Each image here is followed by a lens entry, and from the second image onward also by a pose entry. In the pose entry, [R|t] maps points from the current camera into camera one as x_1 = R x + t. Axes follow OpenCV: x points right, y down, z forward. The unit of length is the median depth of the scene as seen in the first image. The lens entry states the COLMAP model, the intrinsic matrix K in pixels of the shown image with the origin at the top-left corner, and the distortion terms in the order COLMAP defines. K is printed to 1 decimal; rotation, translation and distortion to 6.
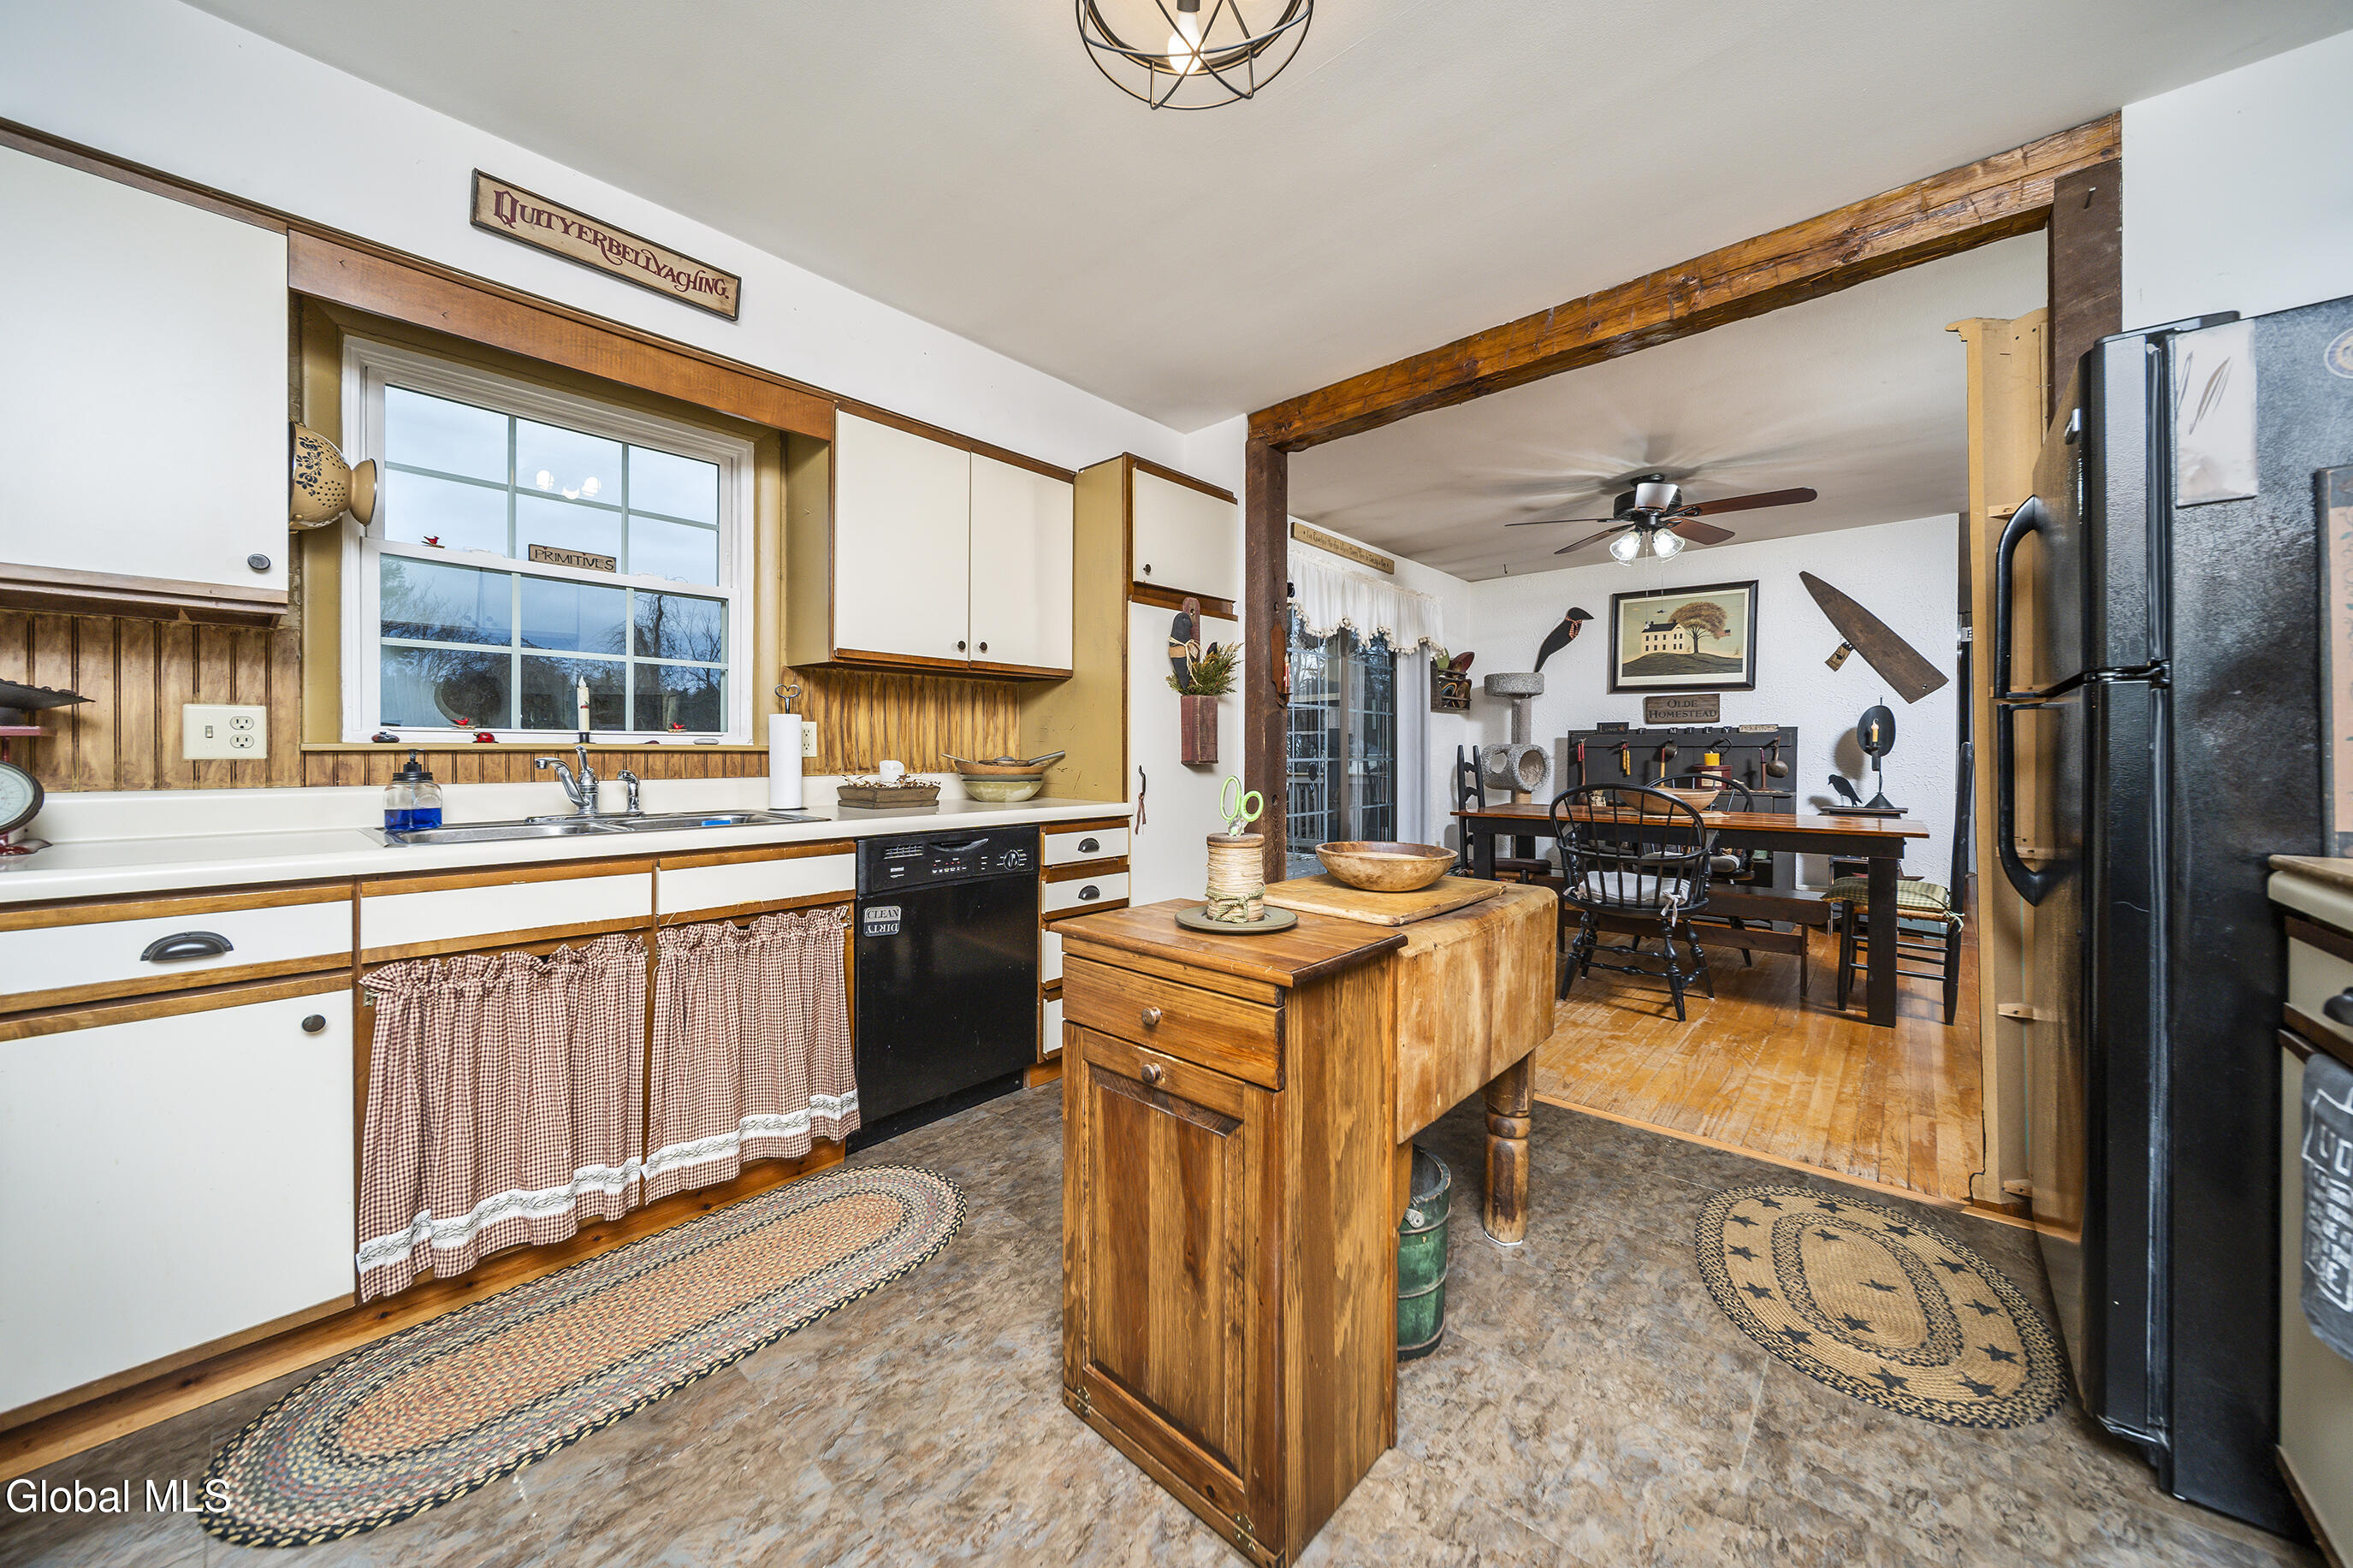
lens RADIAL K [[836.5, 0, 1179.3], [0, 836.5, 758.5], [0, 0, 1]] dist [0.001874, -0.001453]
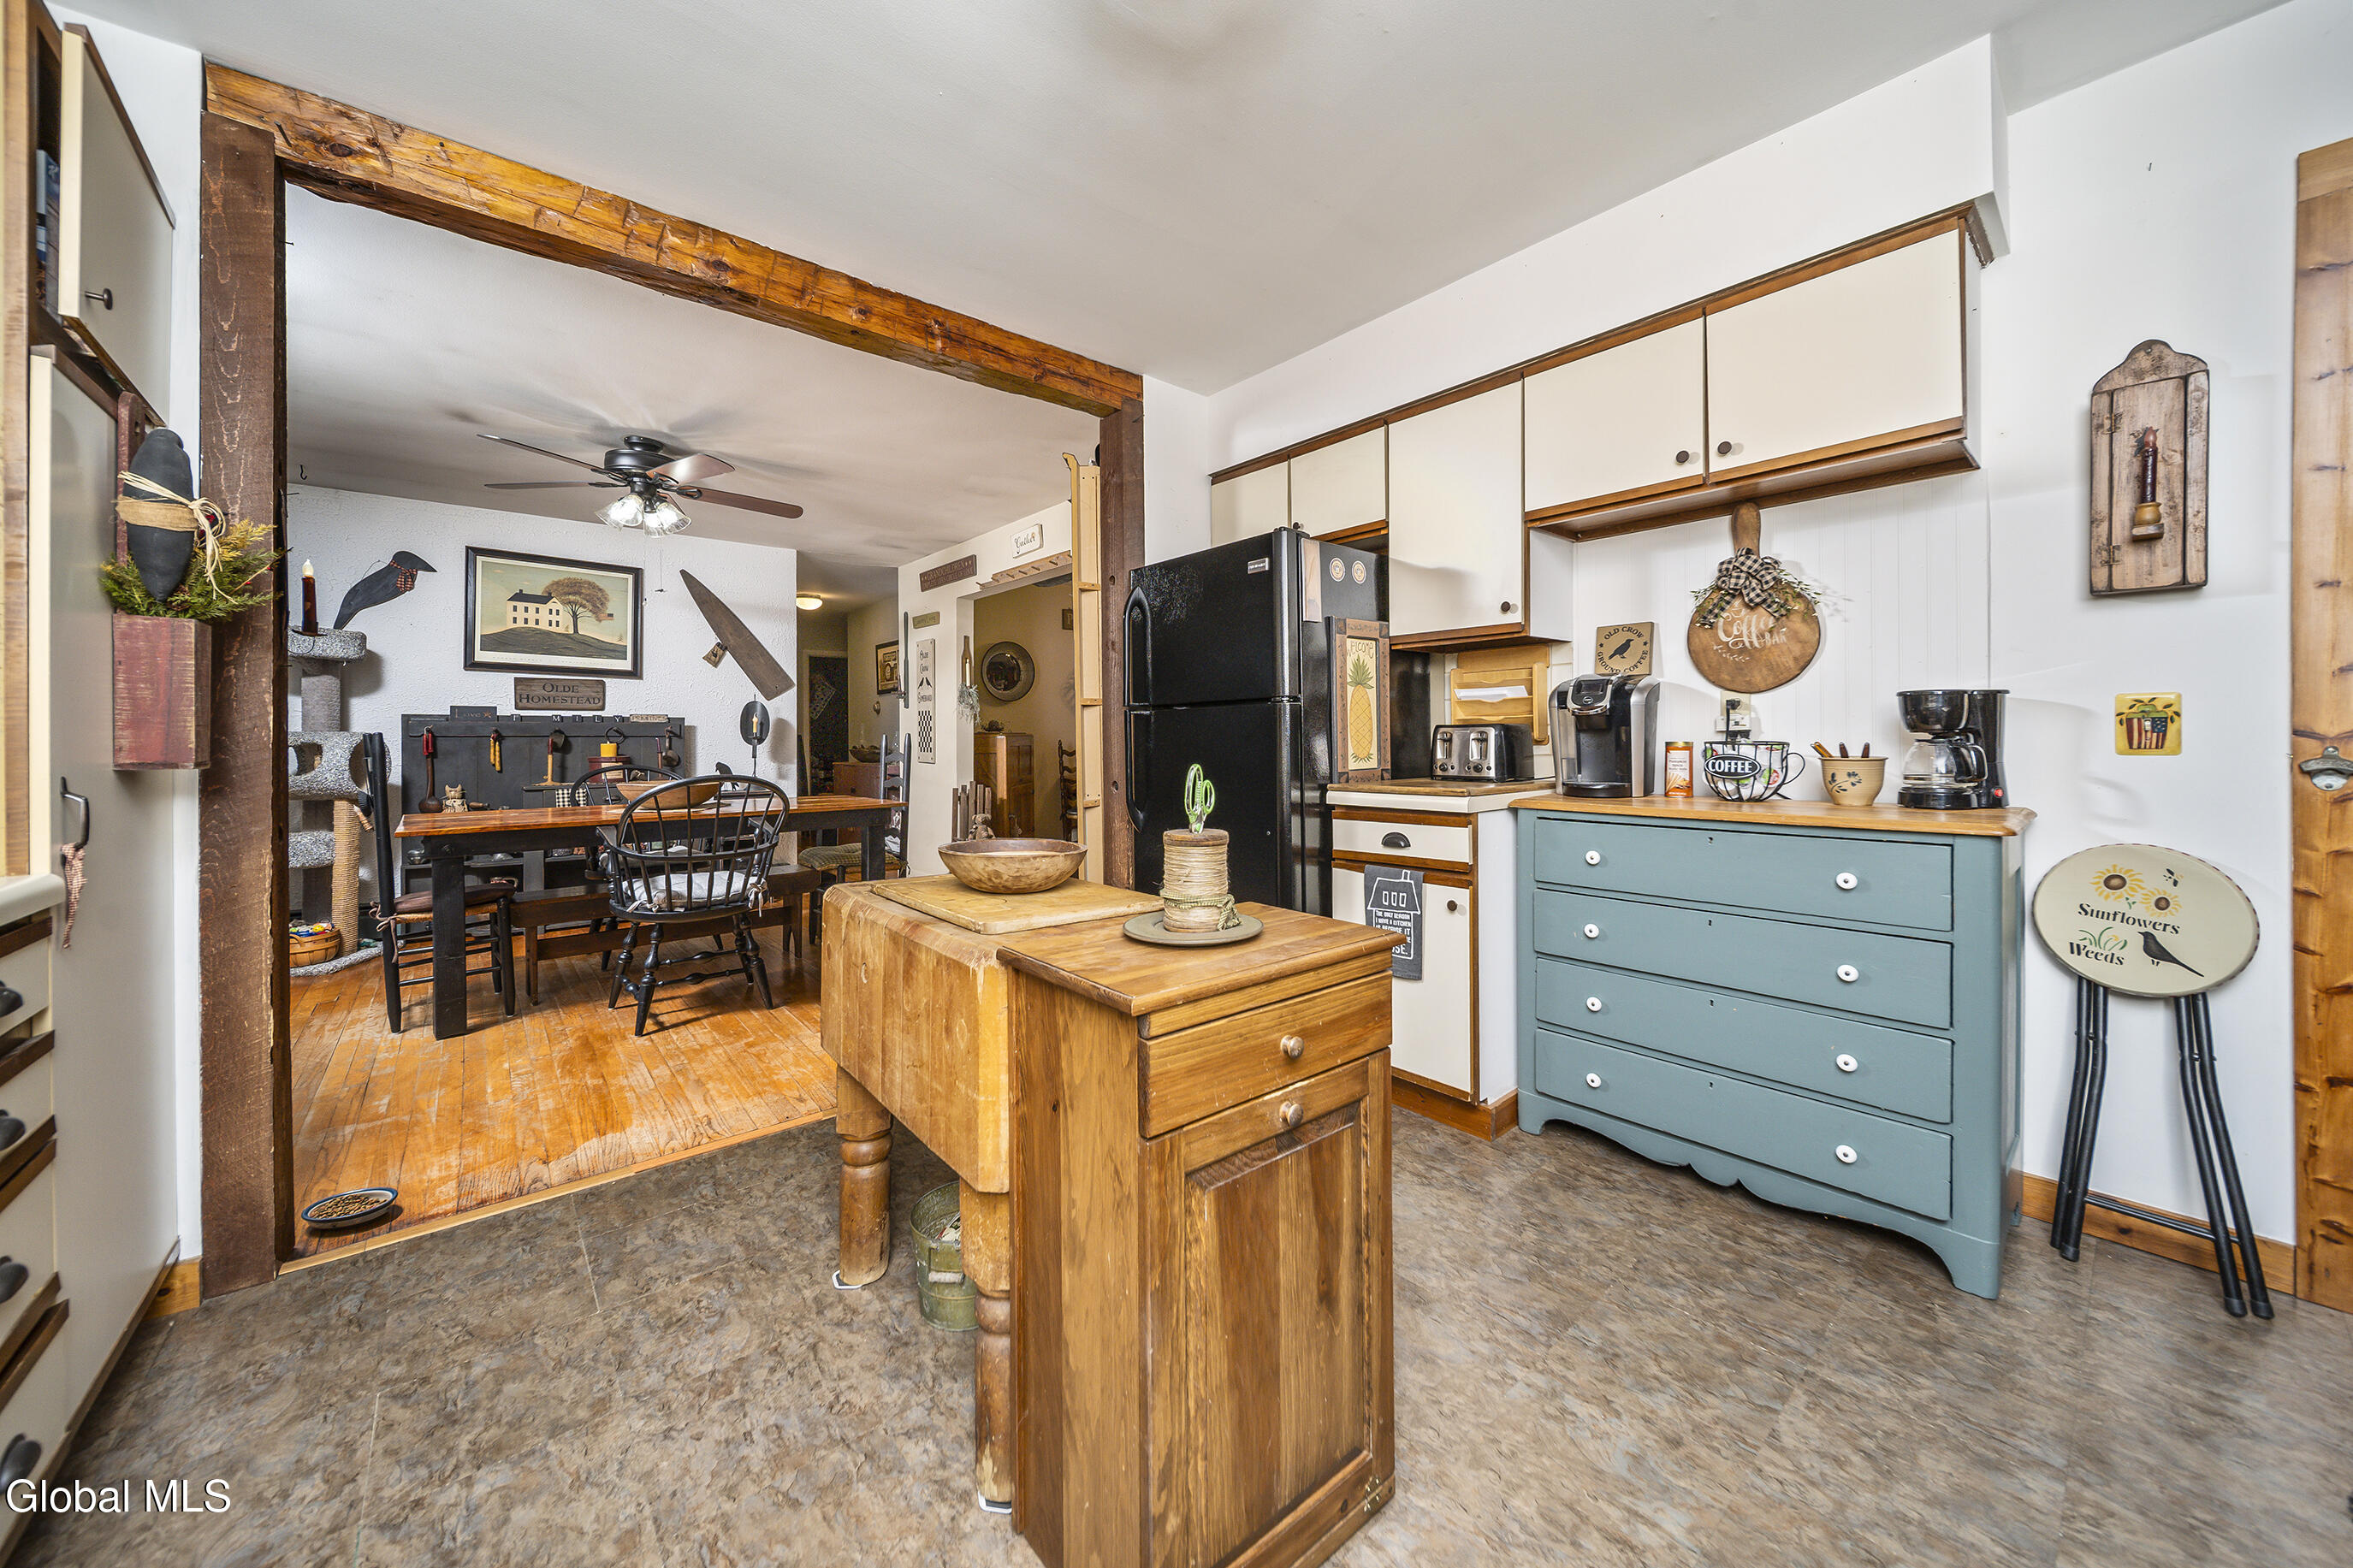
lens RADIAL K [[836.5, 0, 1186.9], [0, 836.5, 739.4], [0, 0, 1]] dist [0.001874, -0.001453]
pose [[0.128612, -0.001014, 0.991694, -0.227792], [0.013200, 0.999913, -0.000689, -0.001572], [-0.991607, 0.013179, 0.128615, 0.253395]]
